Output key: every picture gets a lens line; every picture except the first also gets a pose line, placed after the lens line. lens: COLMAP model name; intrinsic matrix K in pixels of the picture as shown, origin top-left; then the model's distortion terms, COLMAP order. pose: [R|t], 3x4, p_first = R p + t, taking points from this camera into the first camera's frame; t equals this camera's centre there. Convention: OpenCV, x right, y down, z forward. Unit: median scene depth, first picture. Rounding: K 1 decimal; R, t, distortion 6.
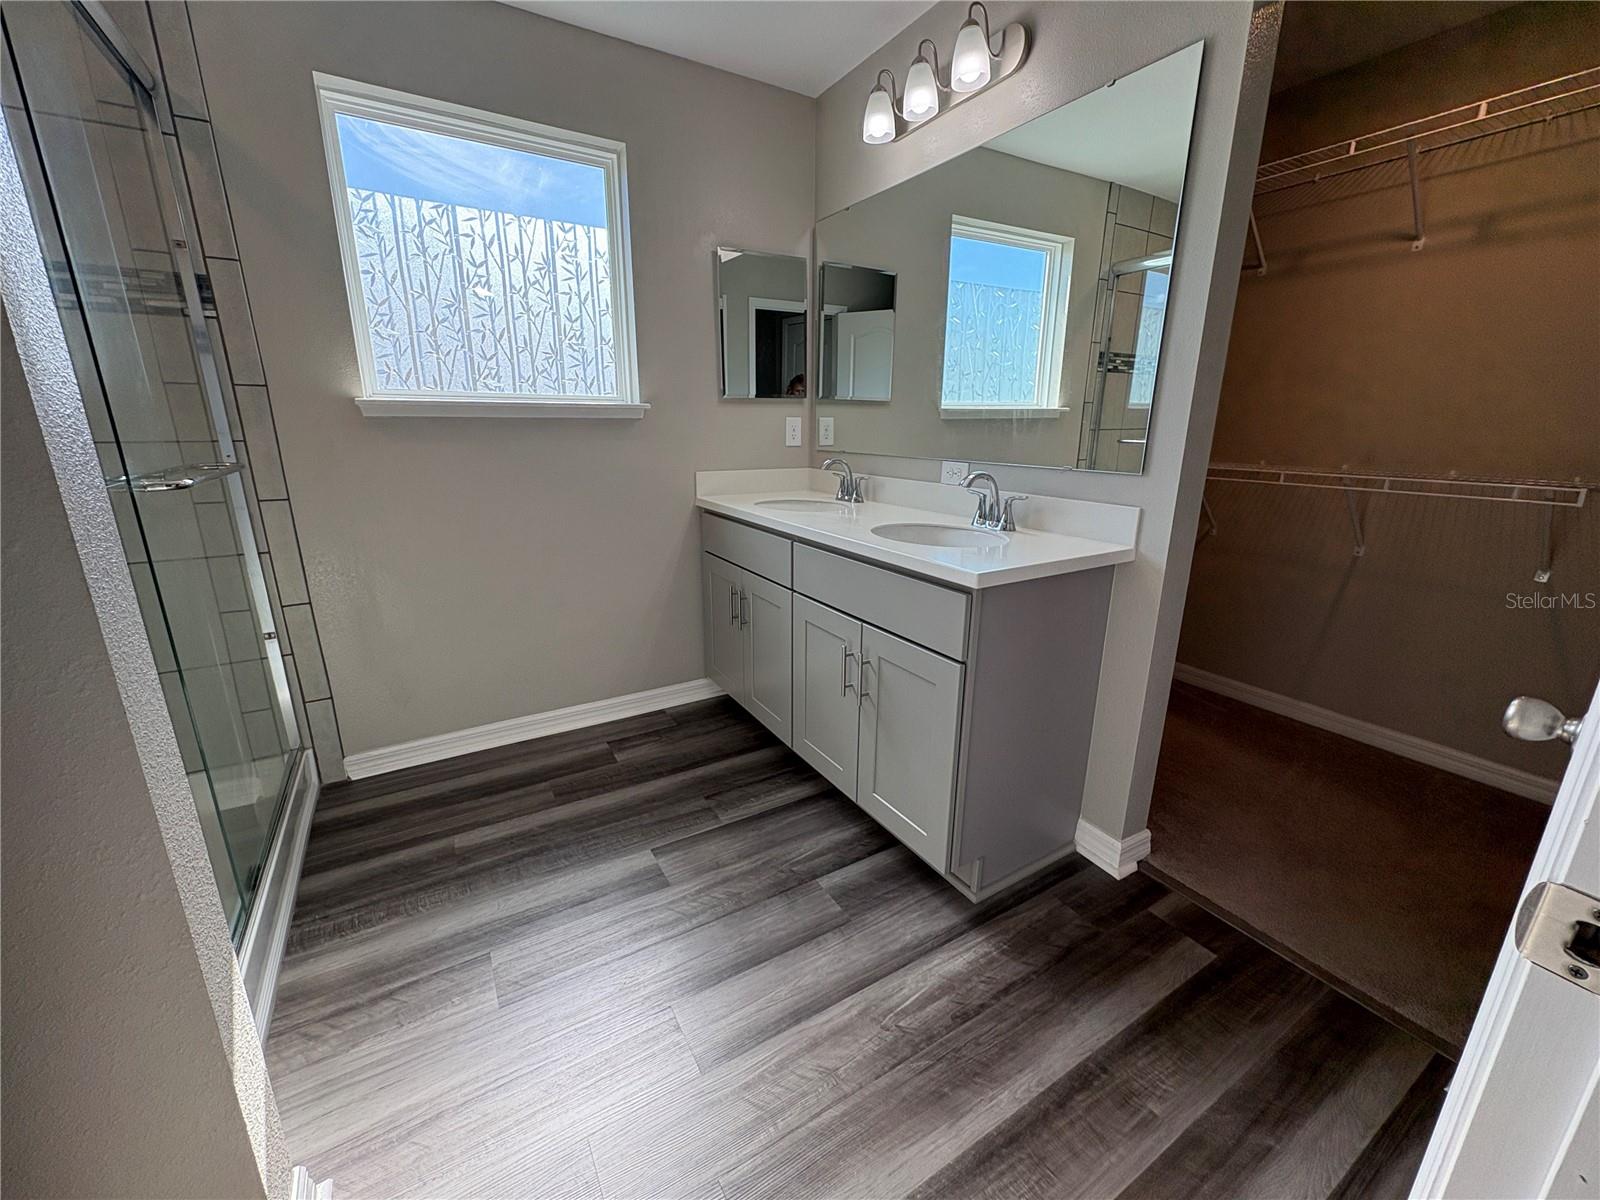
lens RADIAL K [[634.7, 0, 787.7], [0, 634.7, 596.2], [0, 0, 1]] dist [0.000071, -0.000224]
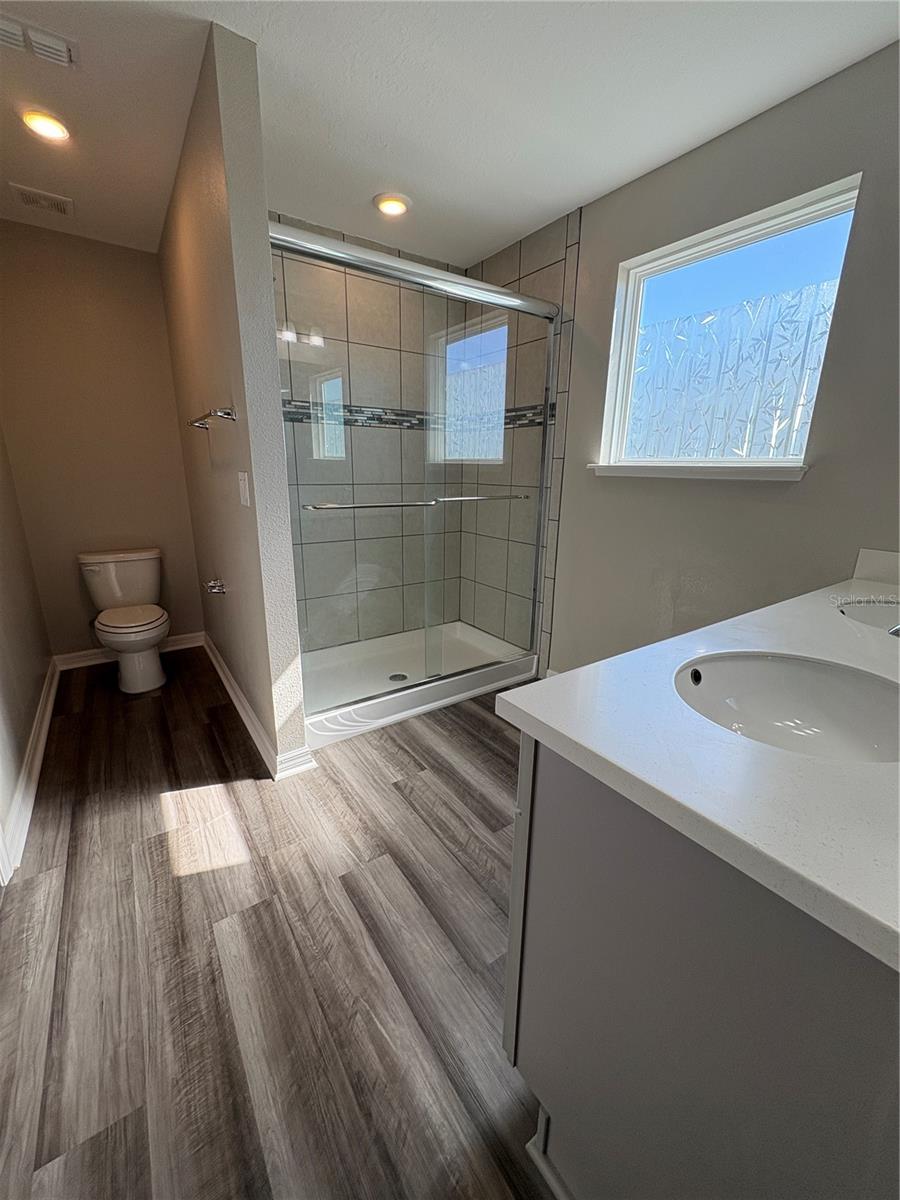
lens RADIAL K [[476.0, 0, 453.2], [0, 476.0, 592.5], [0, 0, 1]] dist [0.000071, -0.000224]
pose [[0.079353, 0.244189, -0.966475, 0.802674], [-0.279072, 0.936206, 0.213628, -0.244218], [0.956986, 0.252764, 0.142437, 0.834595]]
